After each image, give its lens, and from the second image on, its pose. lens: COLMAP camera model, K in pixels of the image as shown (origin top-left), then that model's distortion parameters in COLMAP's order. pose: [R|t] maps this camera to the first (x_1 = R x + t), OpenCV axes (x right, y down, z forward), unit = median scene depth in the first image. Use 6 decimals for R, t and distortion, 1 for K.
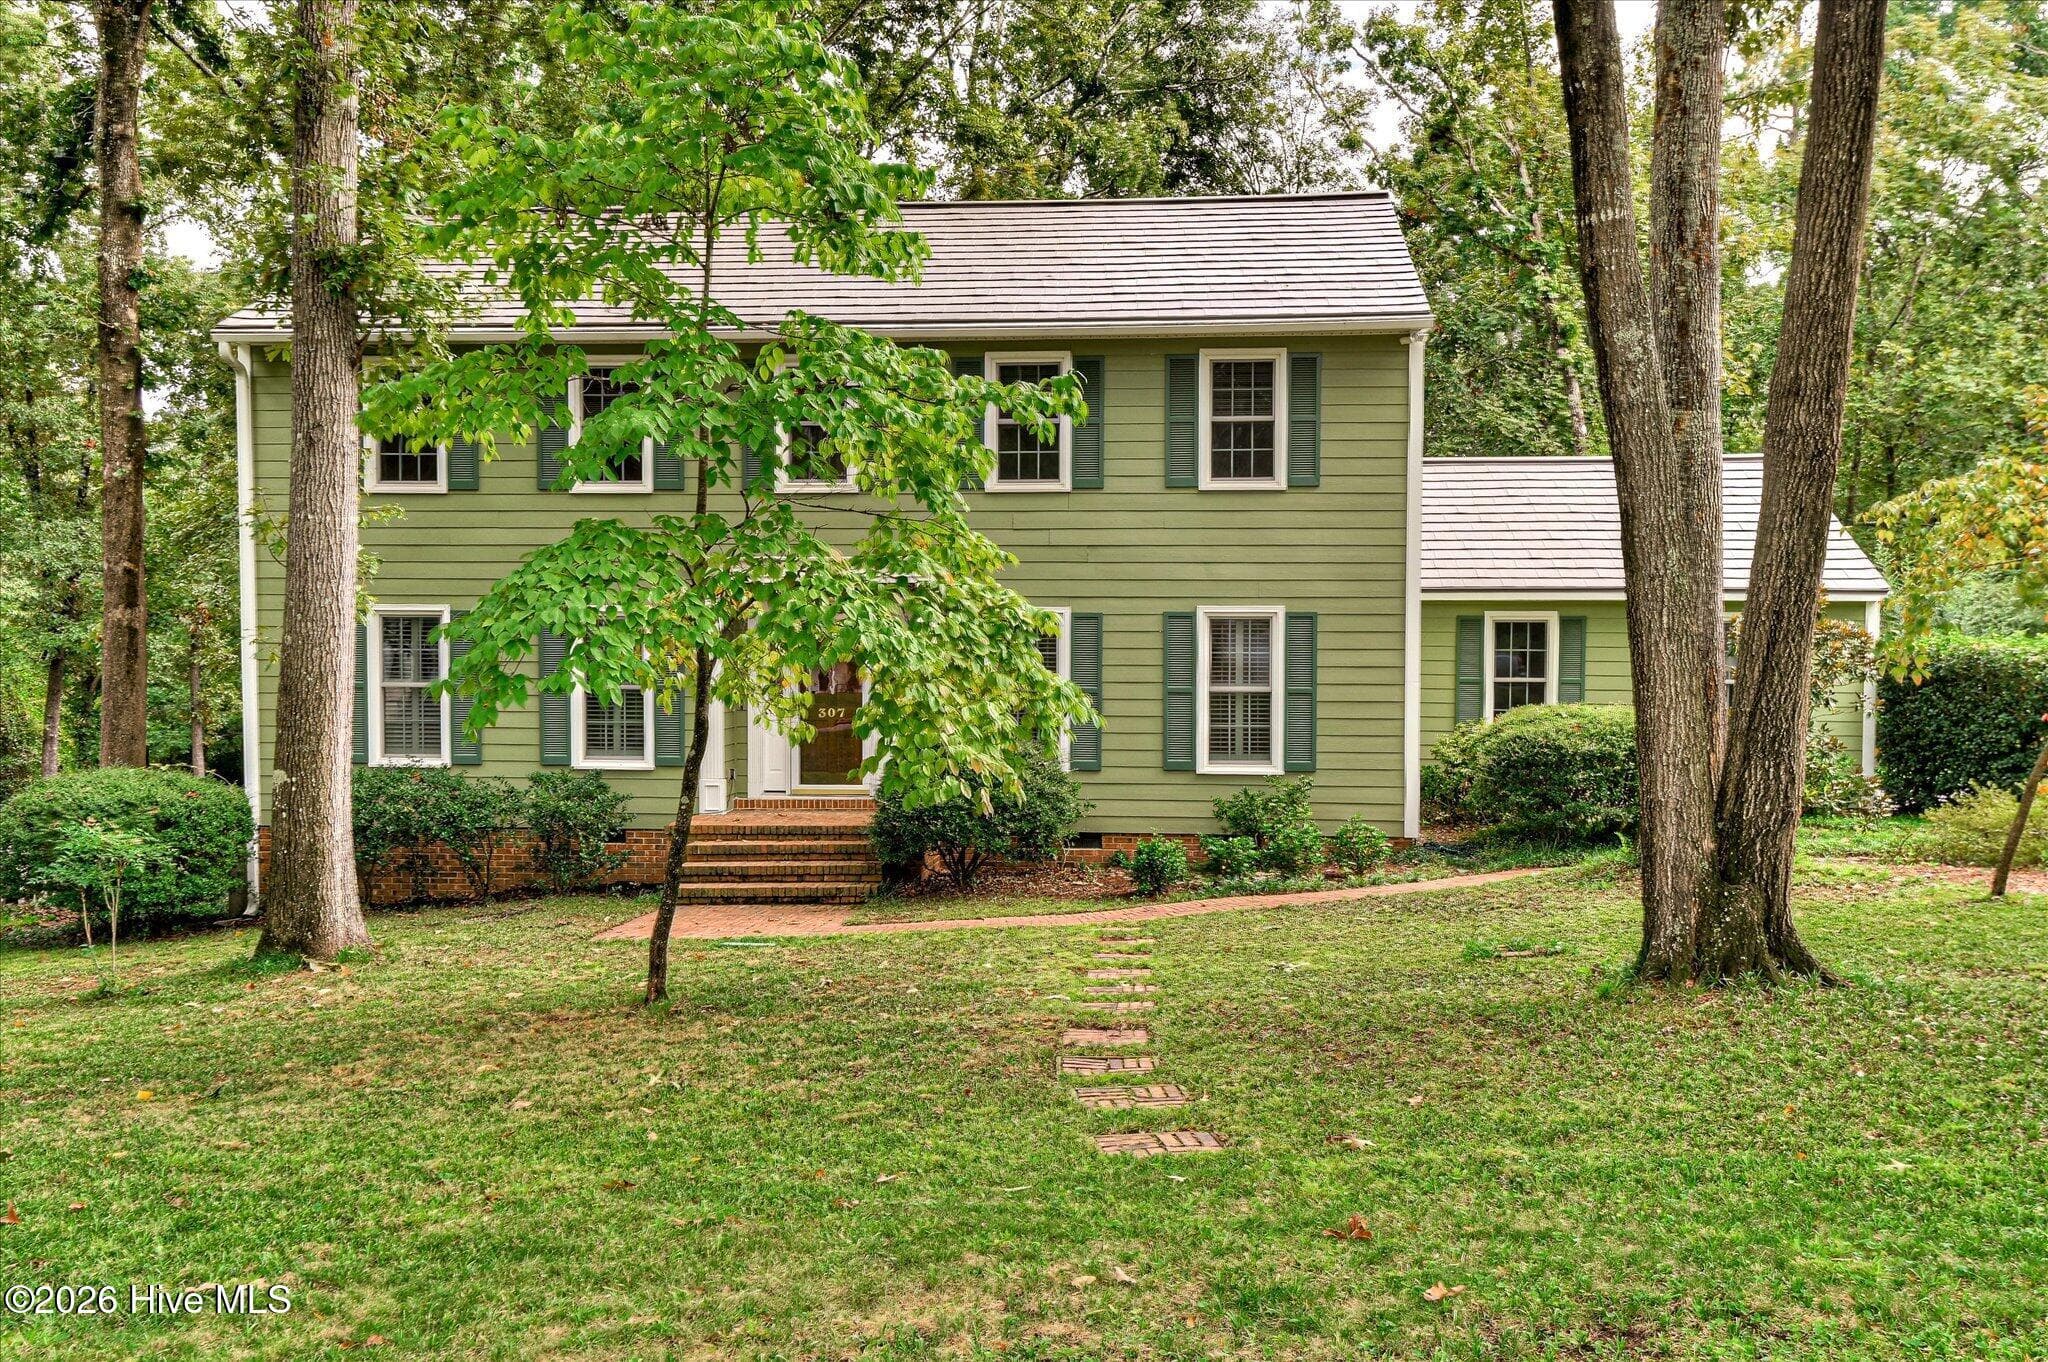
lens RADIAL K [[900.9, 0, 1024.0], [0, 900.9, 681.0], [0, 0, 1]] dist [-0.014194, -0.000271]
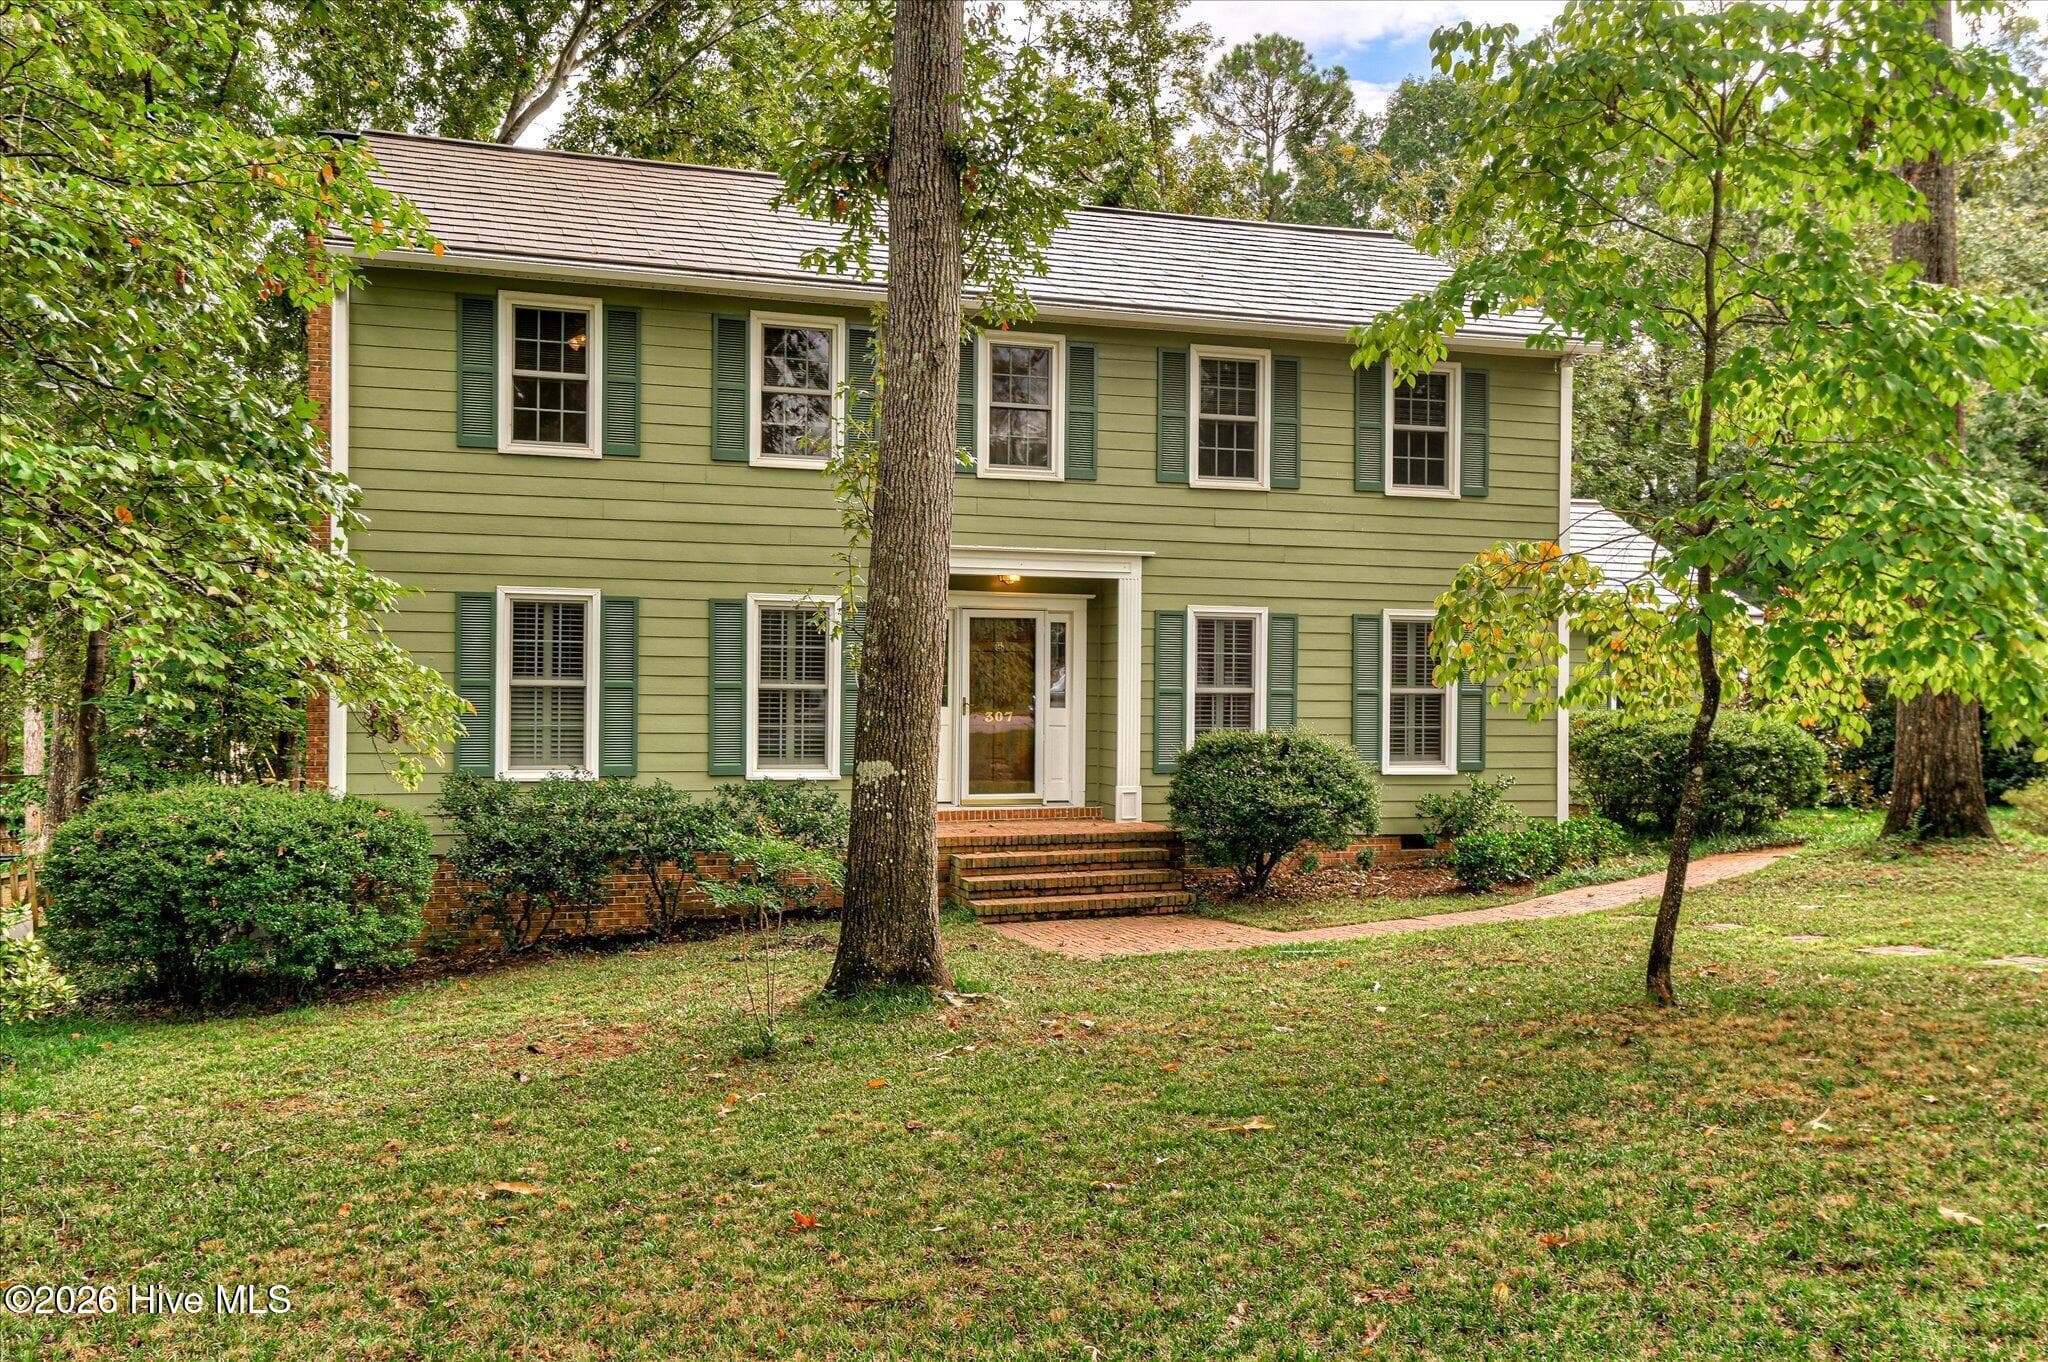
lens RADIAL K [[960.7, 0, 1027.2], [0, 960.7, 674.6], [0, 0, 1]] dist [-0.002025, -0.001332]
pose [[0.978619, 0.007140, 0.205558, -0.193993], [-0.006063, 0.999964, -0.005872, -0.000244], [-0.205593, 0.004500, 0.978627, 0.009062]]
